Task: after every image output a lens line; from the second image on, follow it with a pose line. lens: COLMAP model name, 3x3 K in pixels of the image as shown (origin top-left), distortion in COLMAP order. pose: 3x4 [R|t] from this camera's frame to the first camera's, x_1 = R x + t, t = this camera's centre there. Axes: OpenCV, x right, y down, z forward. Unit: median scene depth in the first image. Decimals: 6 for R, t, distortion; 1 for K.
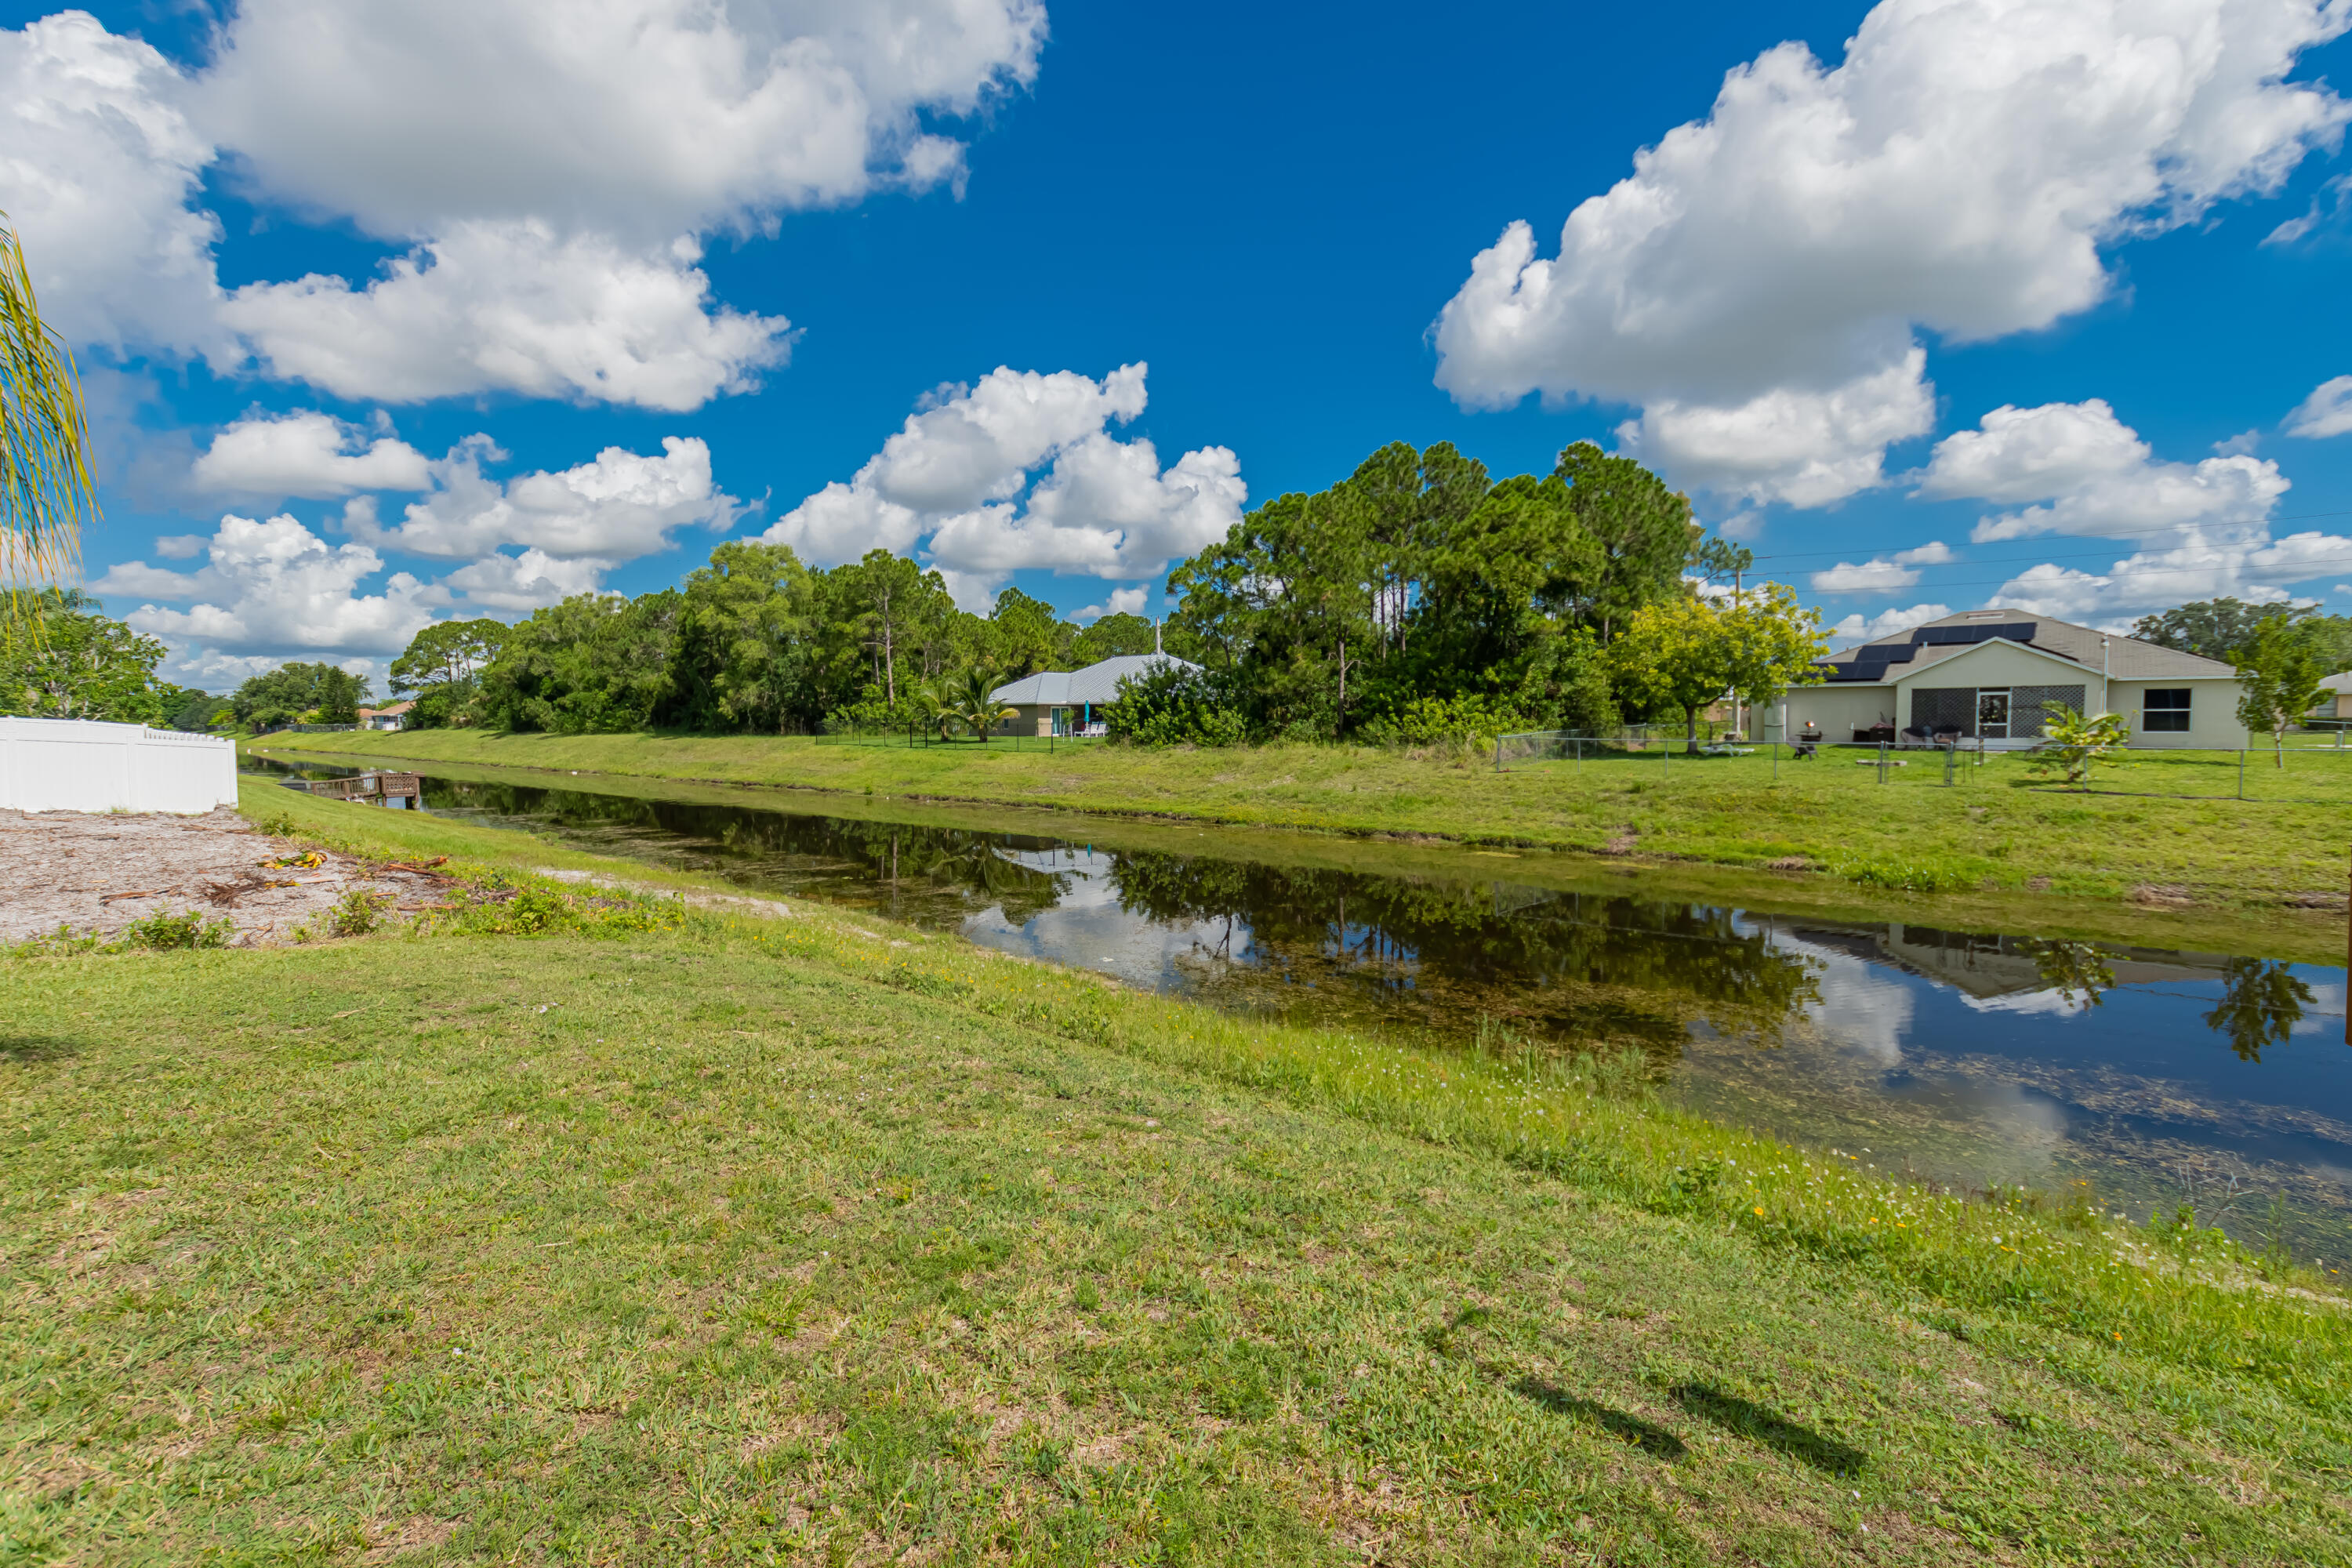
lens RADIAL K [[1039.3, 0, 1170.0], [0, 1039.3, 755.1], [0, 0, 1]] dist [-0.001926, -0.000407]
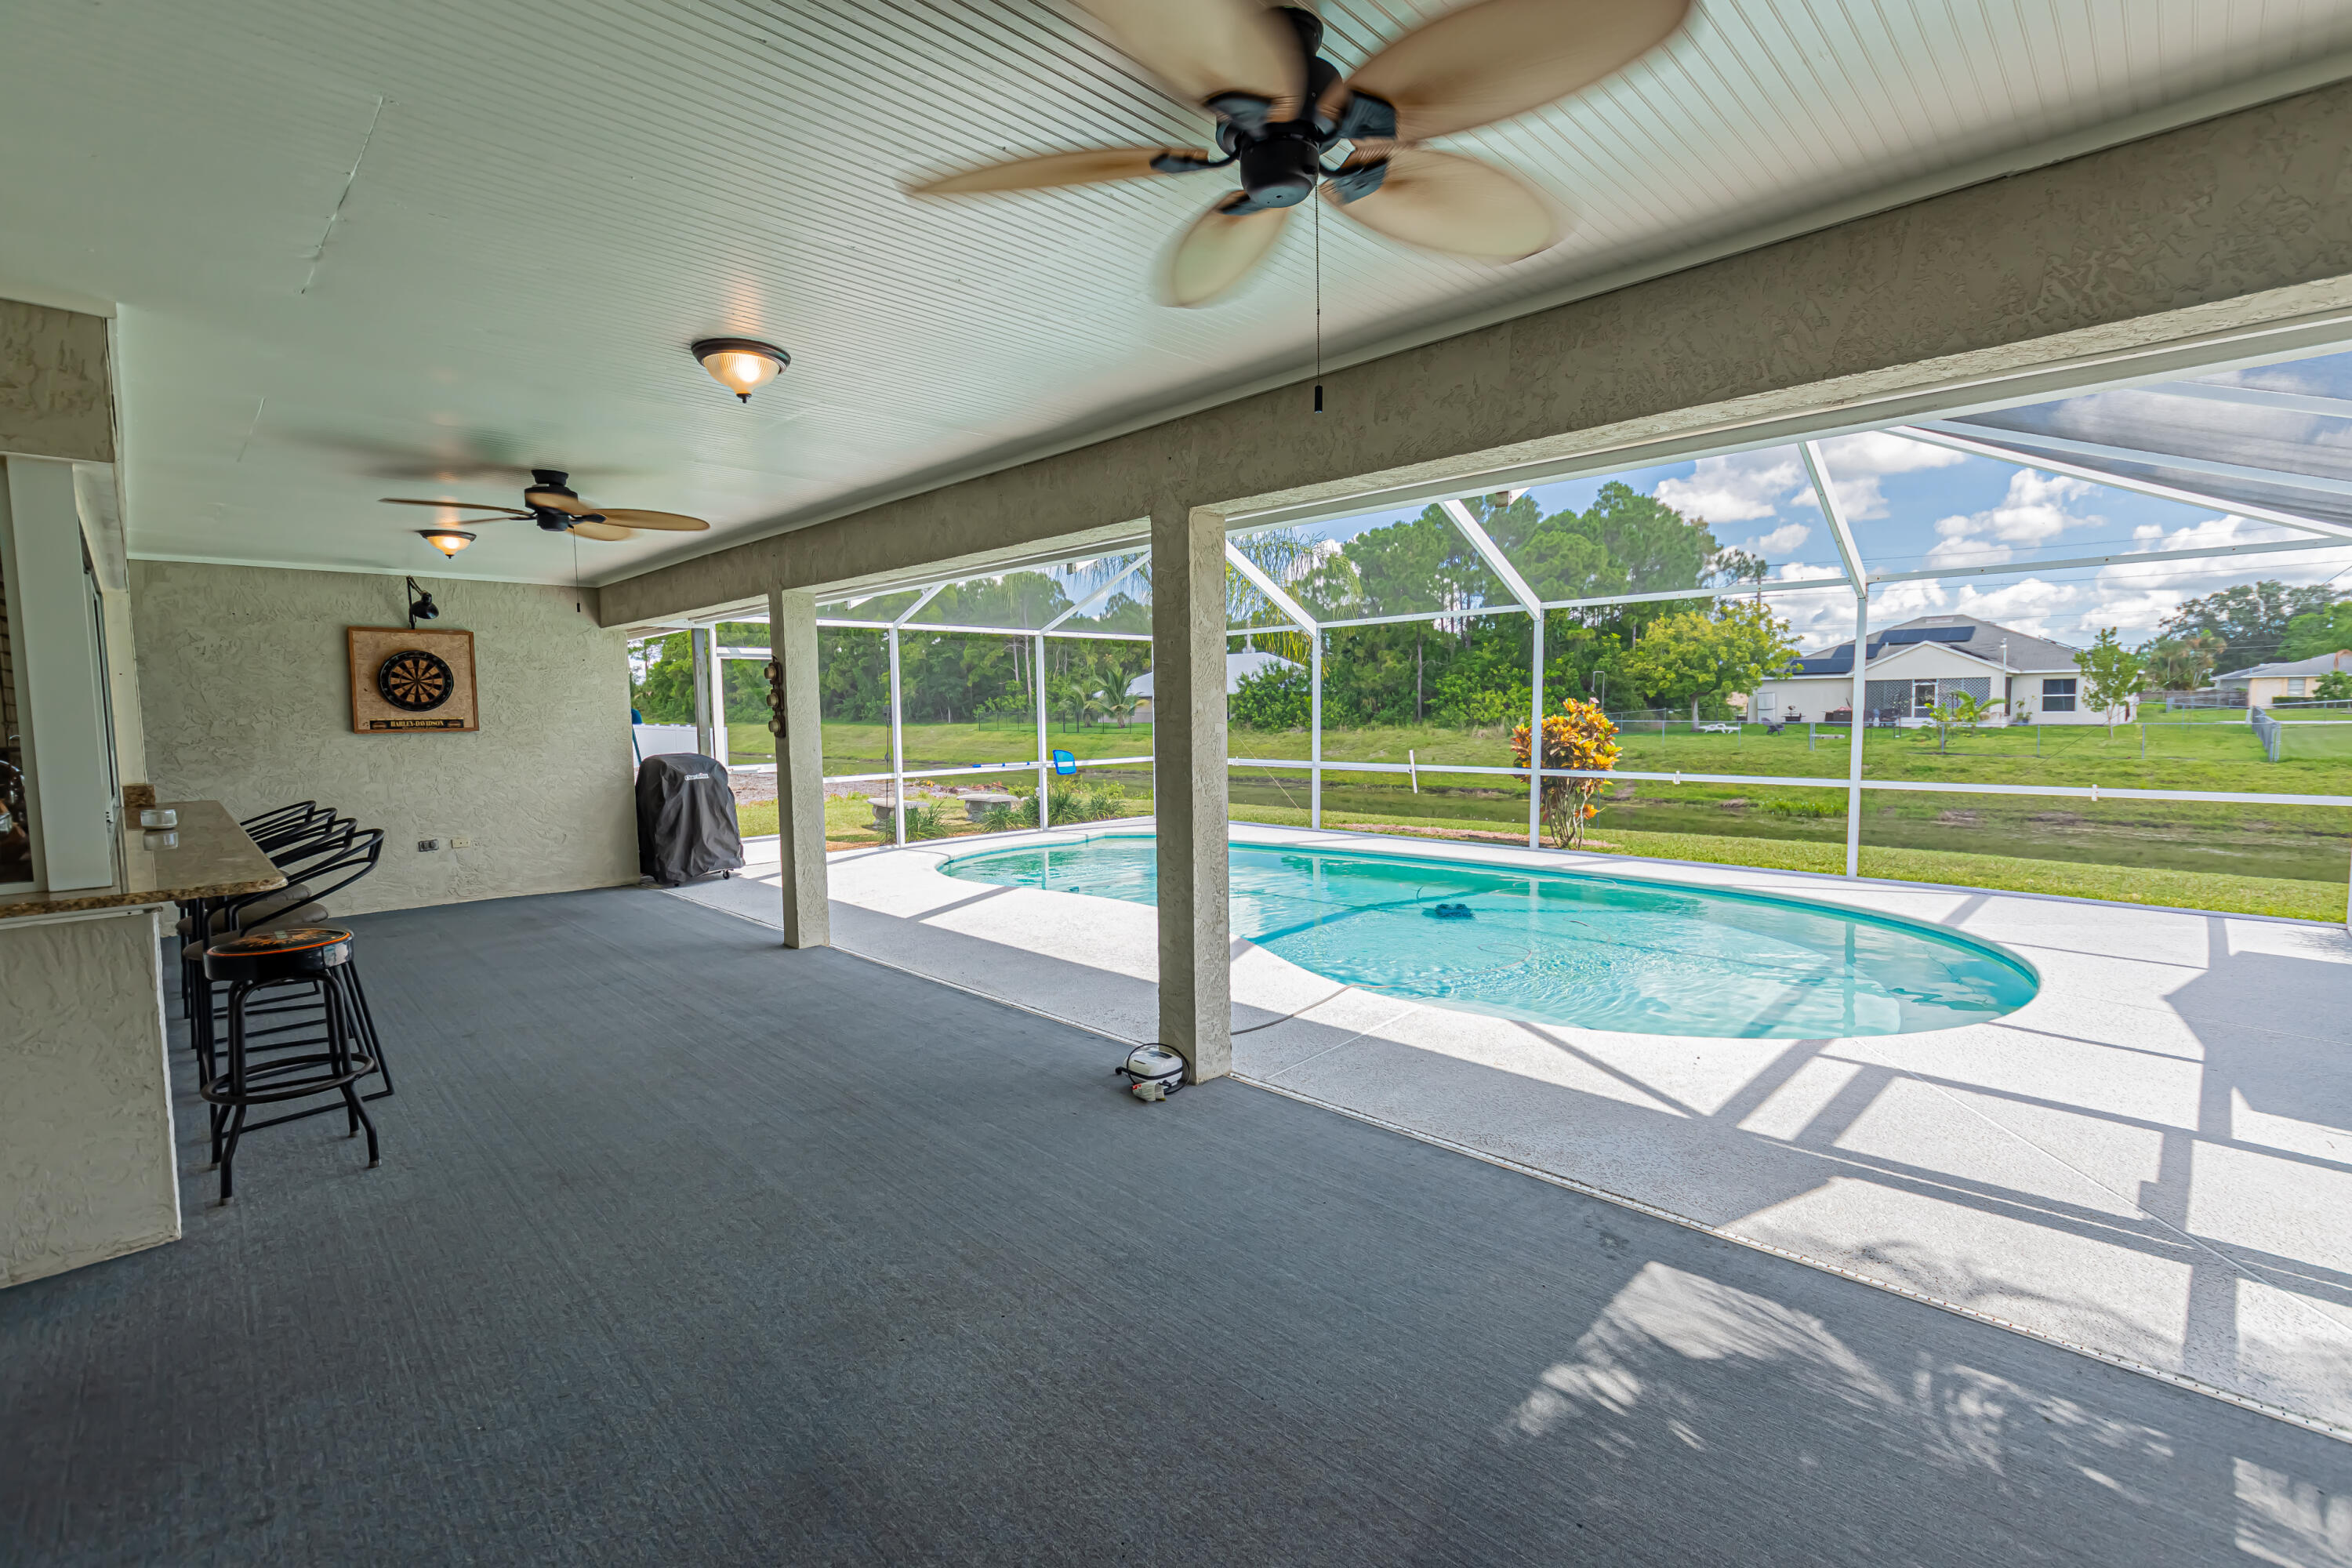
lens RADIAL K [[1030.3, 0, 1176.0], [0, 1030.3, 784.0], [0, 0, 1]] dist [-0.003479, -0.000302]
pose [[0.998613, -0.005034, -0.052415, -0.086271], [0.007172, 0.999147, 0.040671, 0.007921], [0.052166, -0.040991, 0.997797, -0.353532]]
